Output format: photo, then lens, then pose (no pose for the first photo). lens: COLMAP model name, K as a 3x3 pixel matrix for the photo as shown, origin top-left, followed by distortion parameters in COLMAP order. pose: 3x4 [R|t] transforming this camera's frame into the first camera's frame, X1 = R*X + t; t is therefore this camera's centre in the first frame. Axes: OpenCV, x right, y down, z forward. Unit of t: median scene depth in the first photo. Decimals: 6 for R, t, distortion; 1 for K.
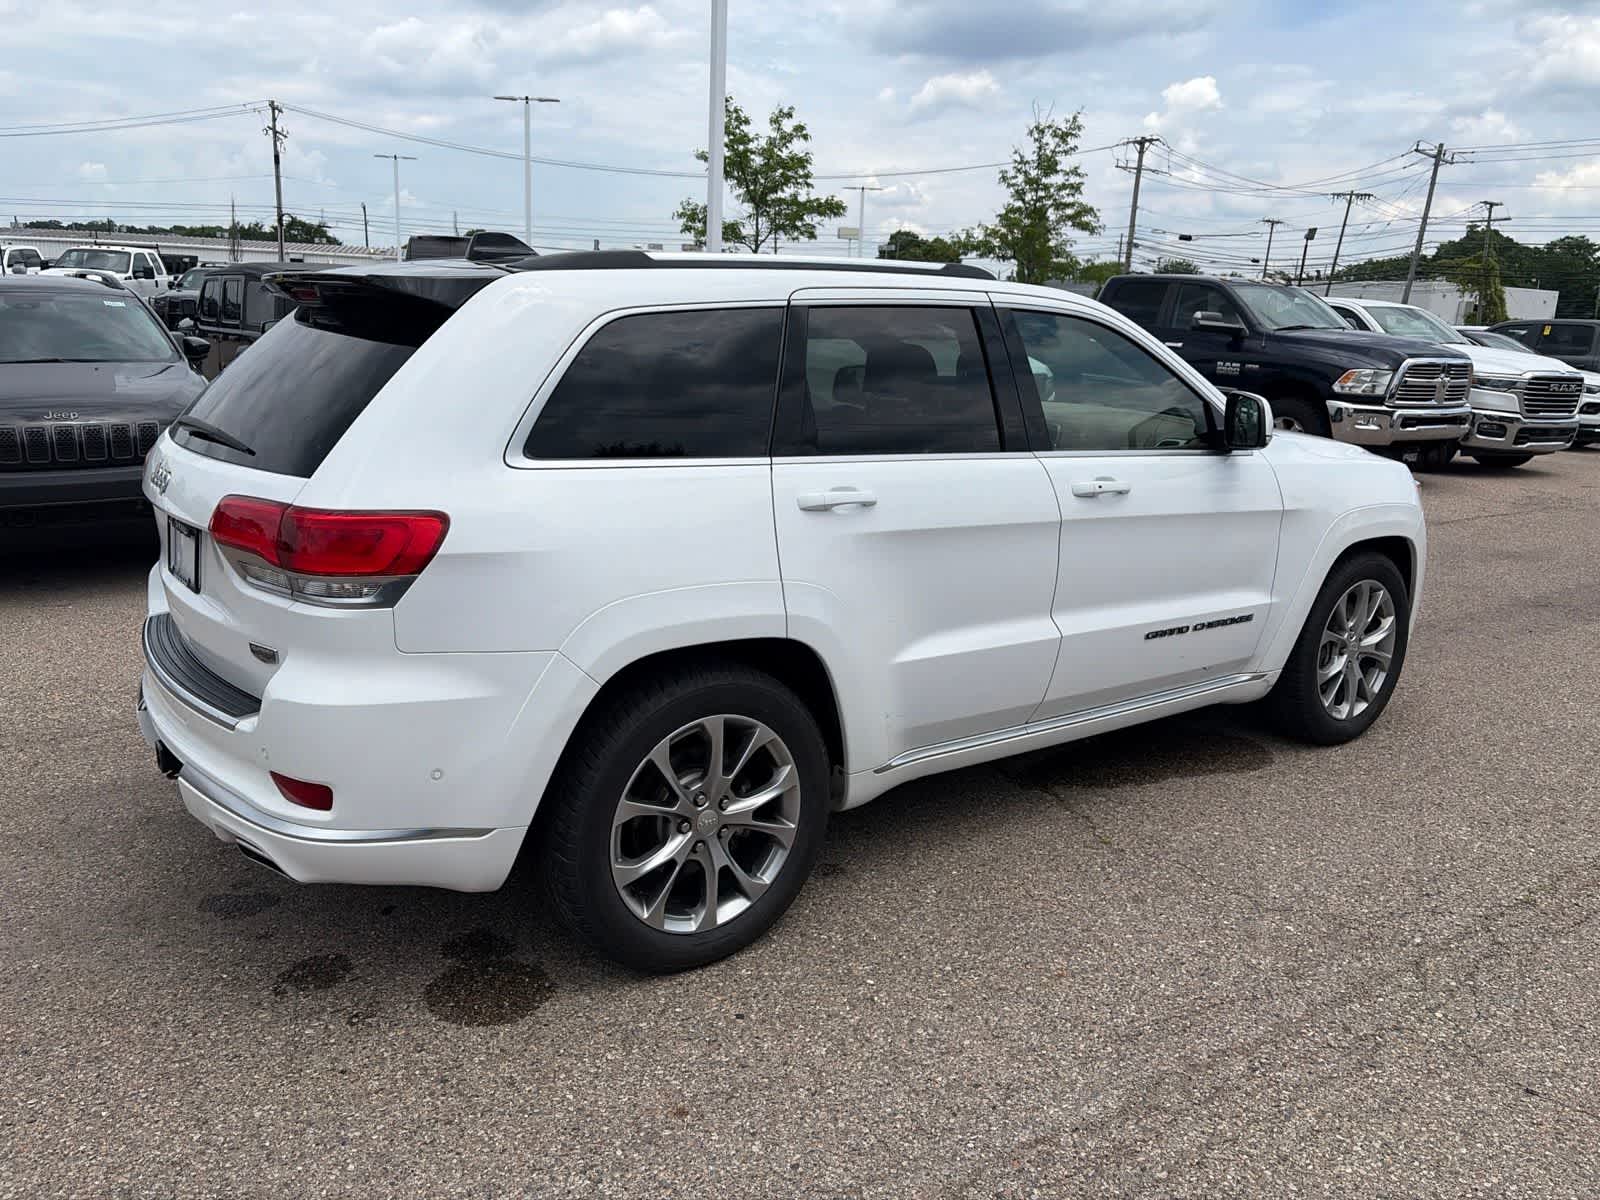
lens RADIAL K [[1211.6, 0, 804.5], [0, 1211.6, 605.9], [0, 0, 1]] dist [0.045707, -0.042025]
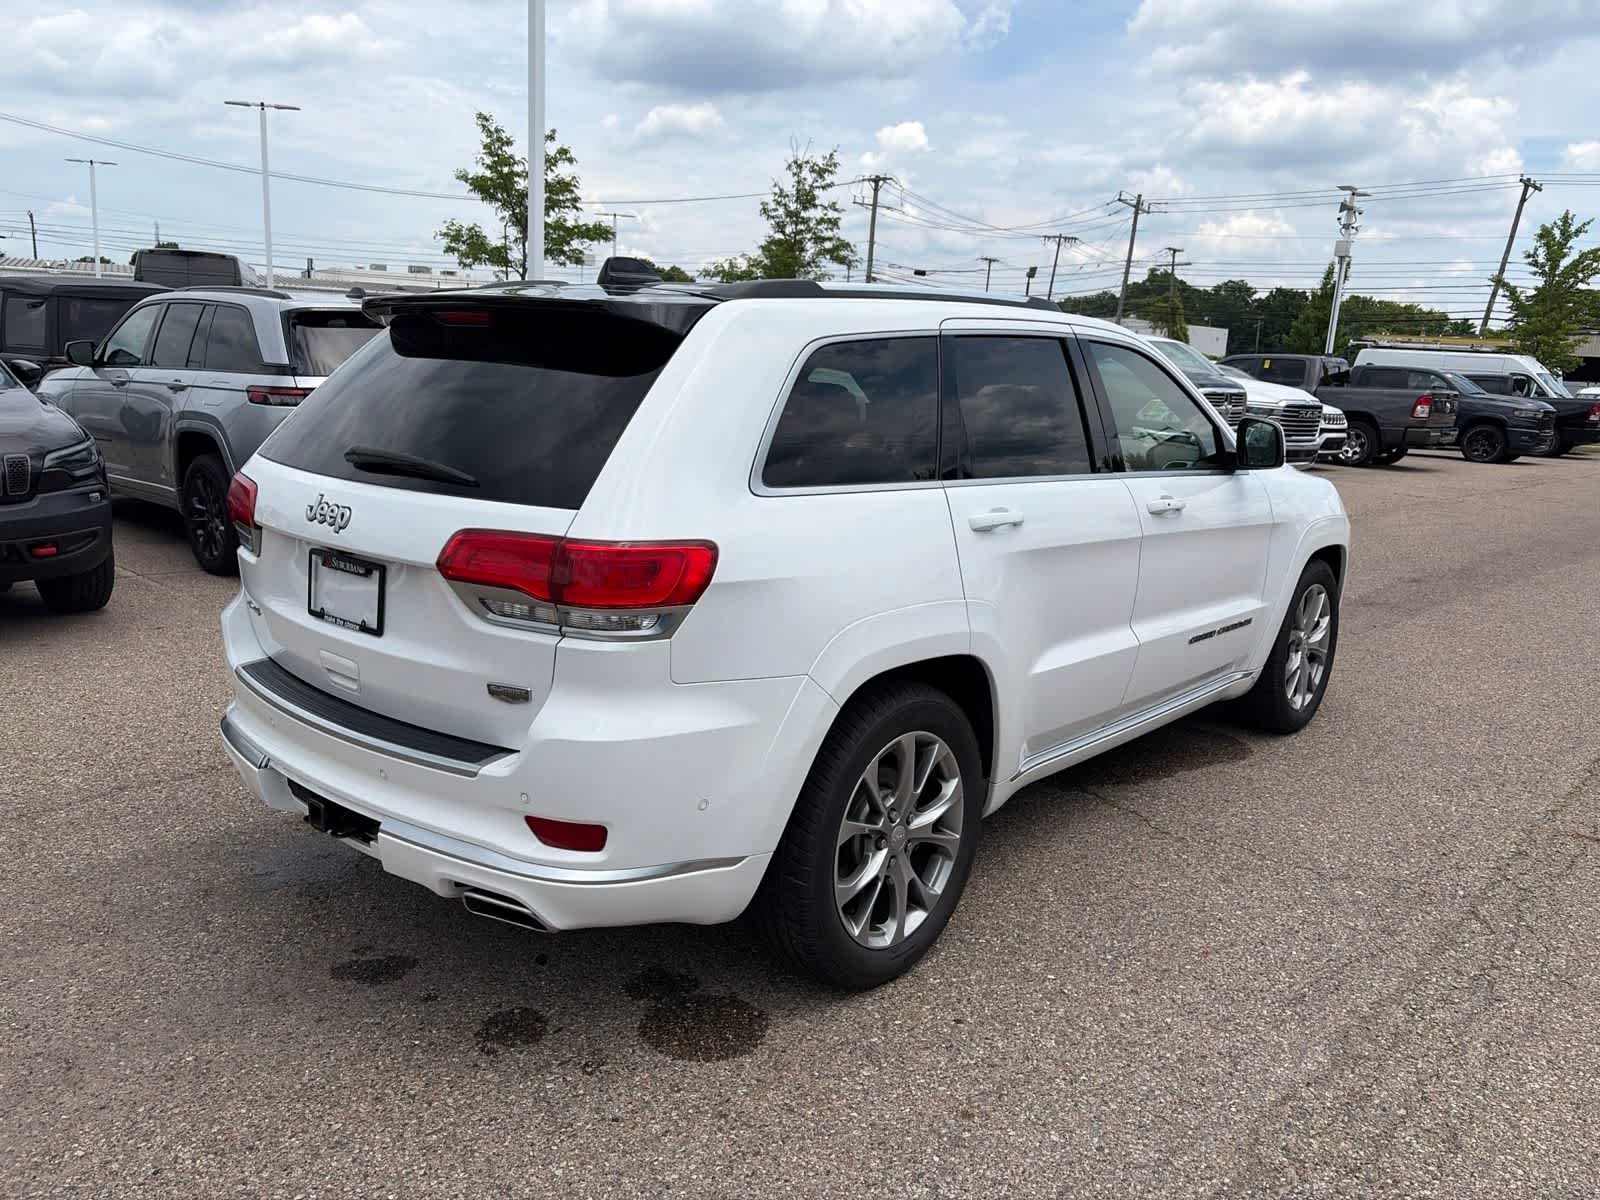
lens RADIAL K [[1211.6, 0, 820.9], [0, 1211.6, 619.6], [0, 0, 1]] dist [0.045707, -0.042025]
pose [[0.973547, -0.040743, 0.224827, -0.286083], [0.043259, 0.999044, -0.006272, -0.001521], [-0.224356, 0.015832, 0.974379, 0.010148]]
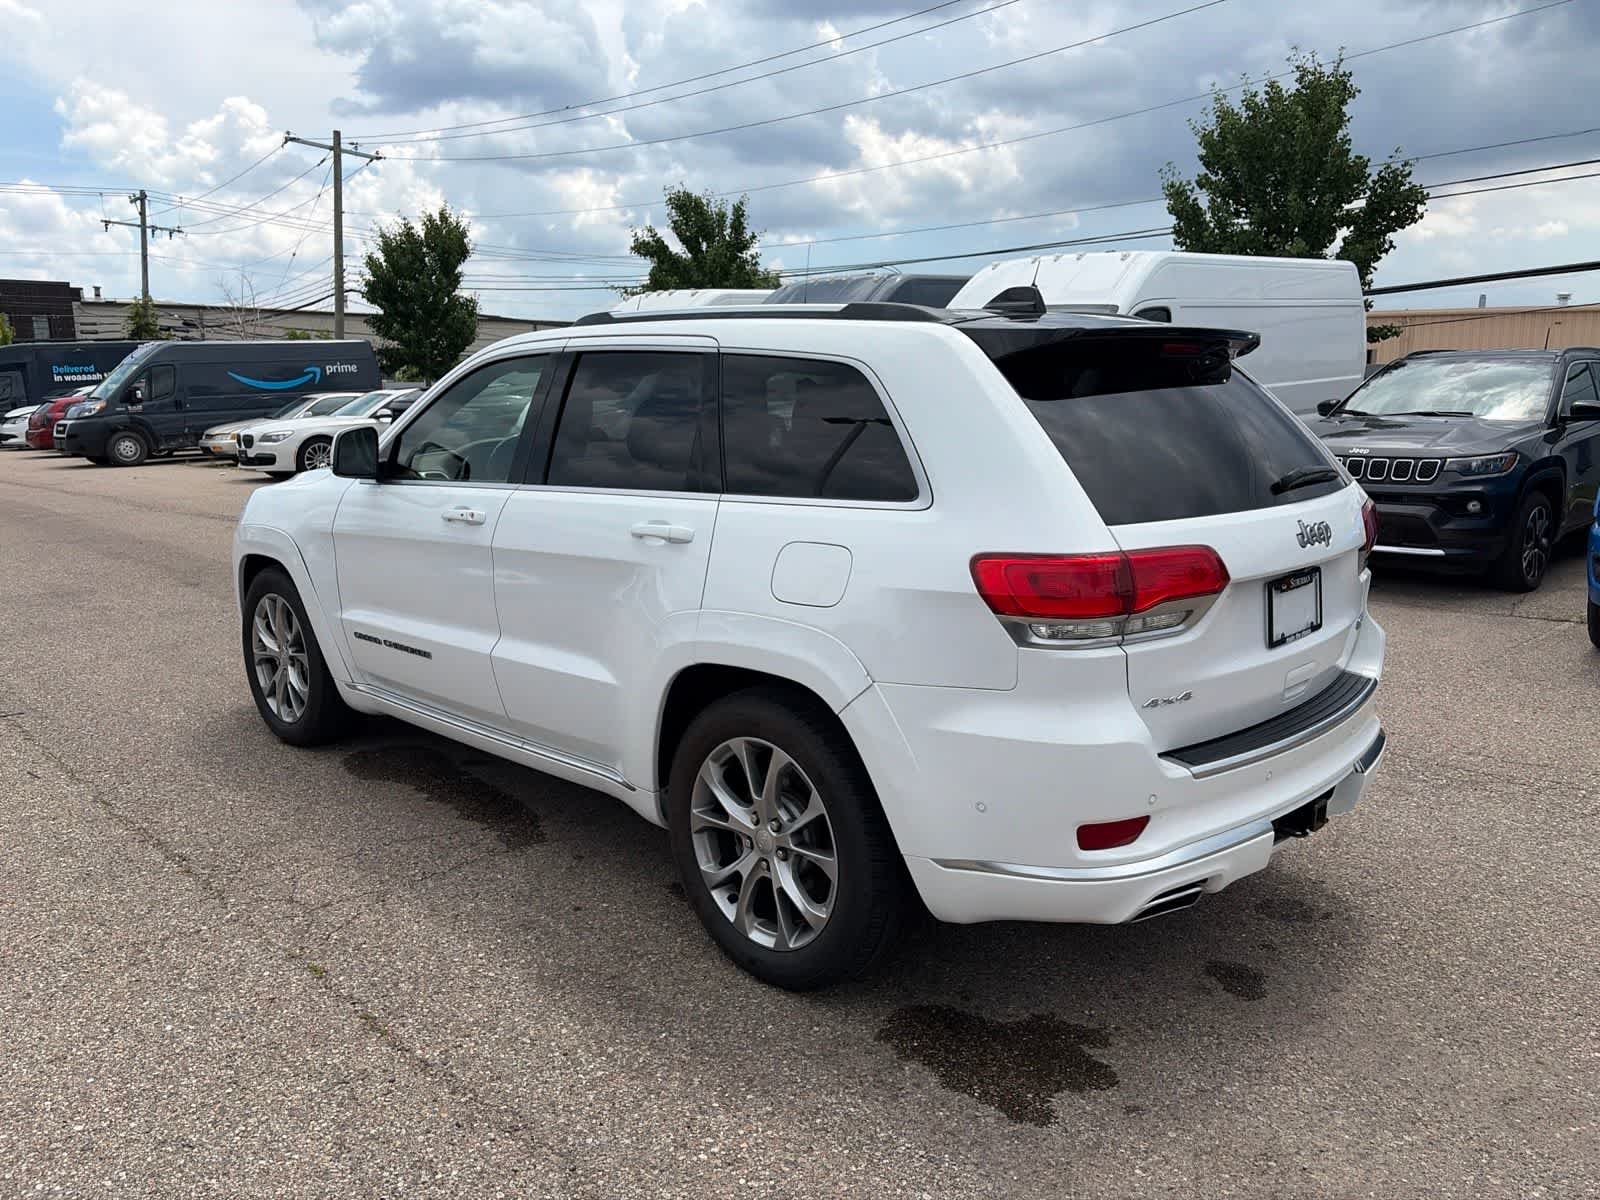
lens RADIAL K [[1211.6, 0, 805.0], [0, 1211.6, 616.1], [0, 0, 1]] dist [0.045707, -0.042025]
pose [[-0.160419, -0.221185, 0.961948, -1.102065], [0.238176, 0.937097, 0.255190, -0.303715], [-0.957882, 0.270050, -0.097647, 1.164882]]
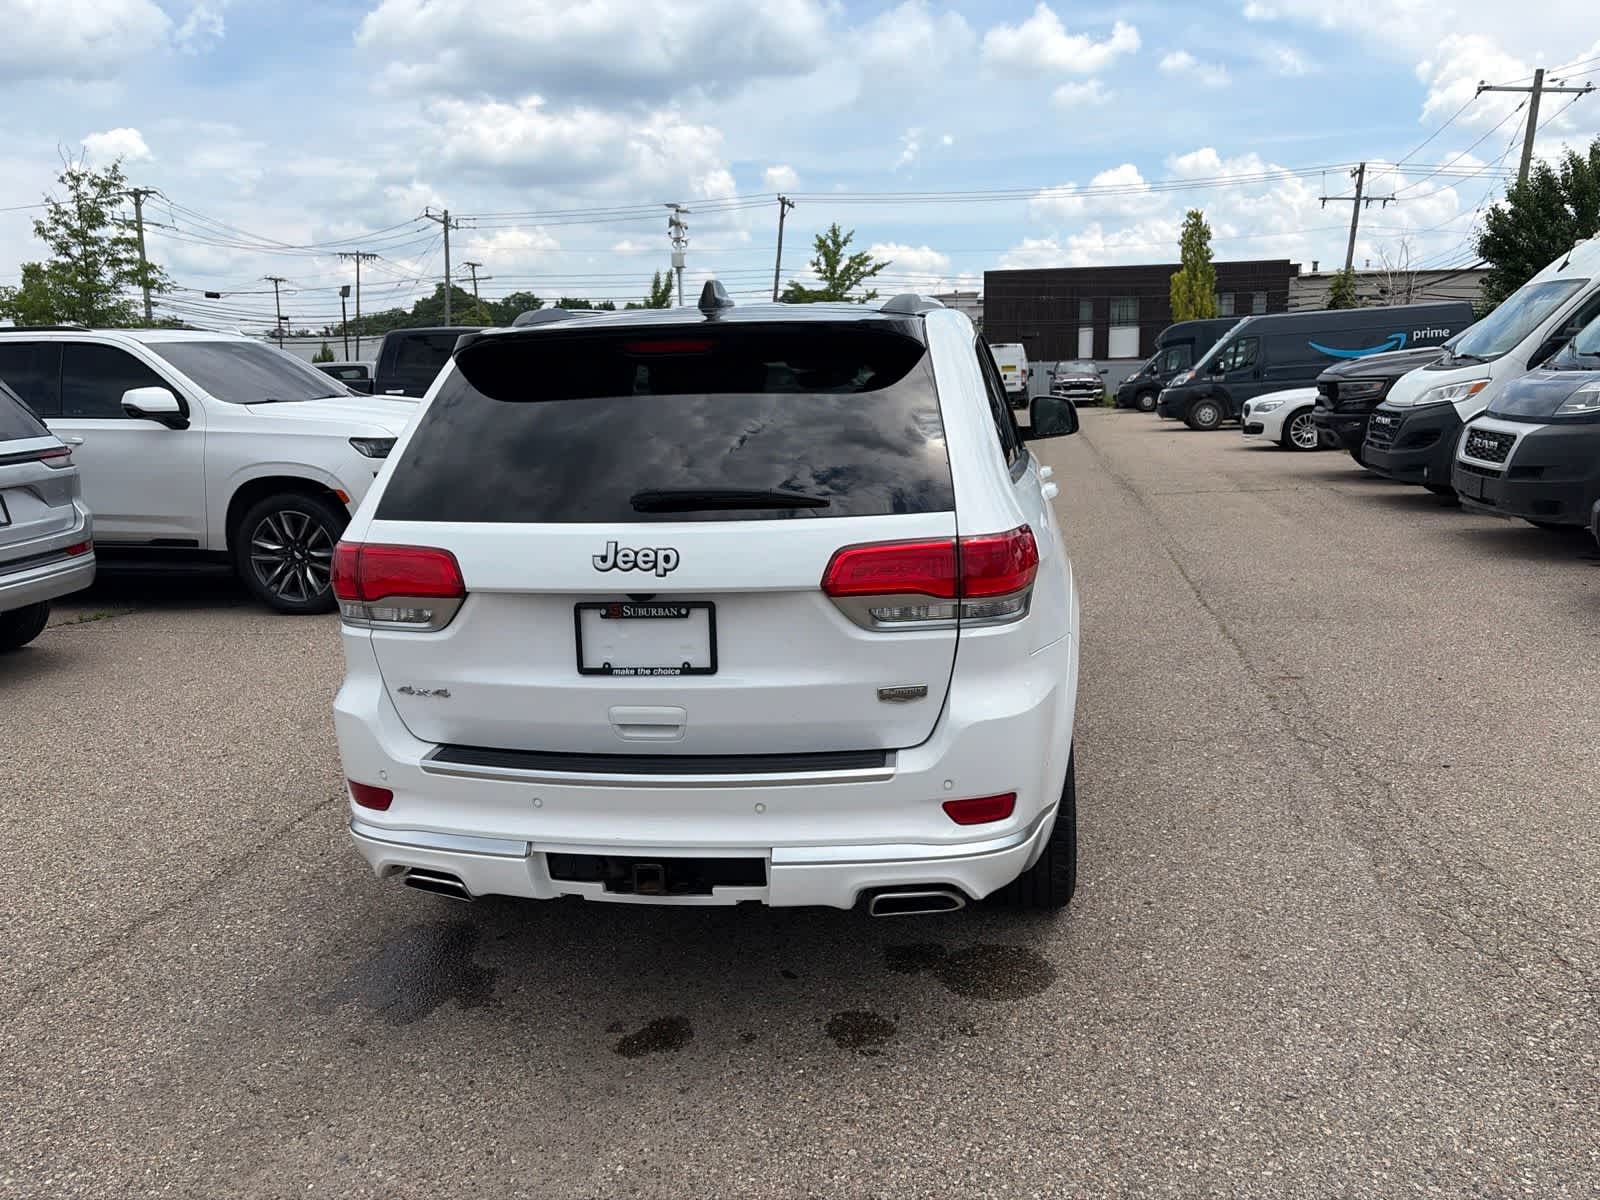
lens RADIAL K [[1211.6, 0, 806.1], [0, 1211.6, 604.5], [0, 0, 1]] dist [0.045707, -0.042025]
pose [[0.712184, -0.187567, 0.676471, -0.800217], [0.217823, 0.975124, 0.041053, -0.063135], [-0.667343, 0.118114, 0.735324, 0.211846]]
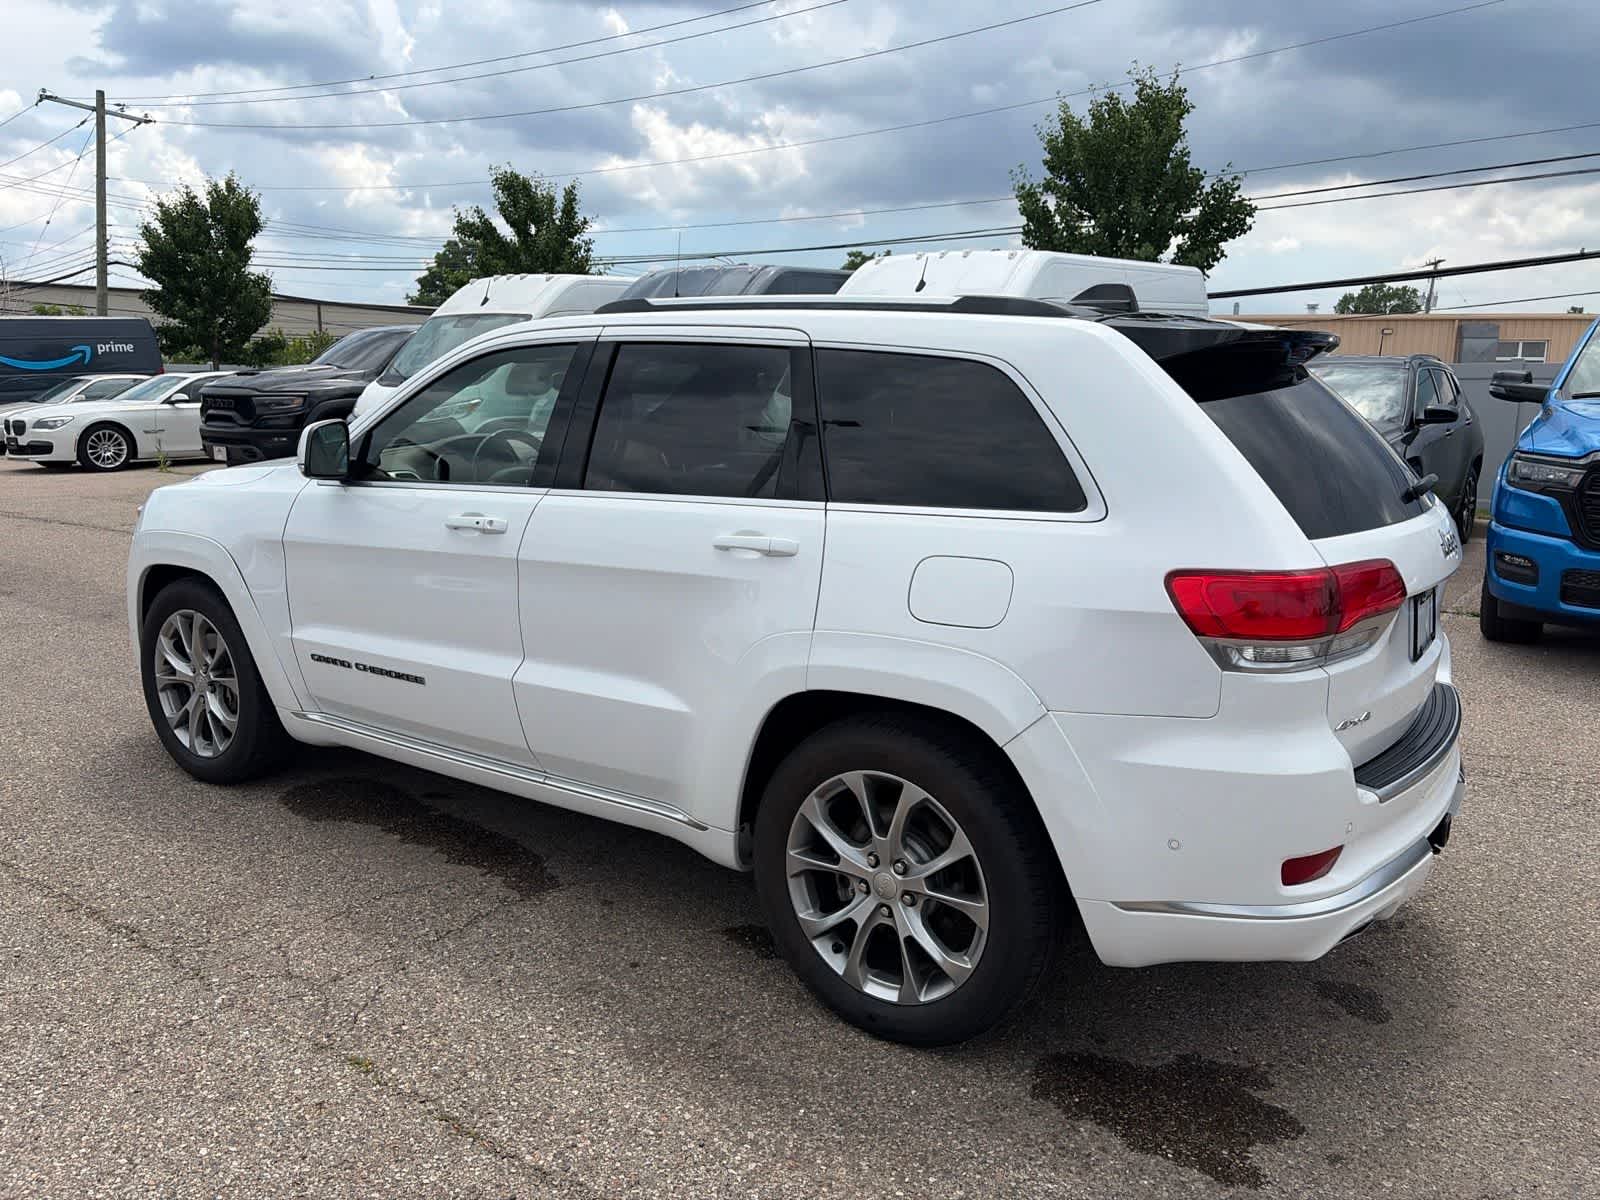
lens RADIAL K [[1211.6, 0, 801.8], [0, 1211.6, 594.9], [0, 0, 1]] dist [0.045707, -0.042025]
pose [[-0.321416, -0.208663, 0.923662, -0.979092], [0.206578, 0.936475, 0.283442, -0.346559], [-0.924131, 0.281911, -0.257893, 1.340370]]
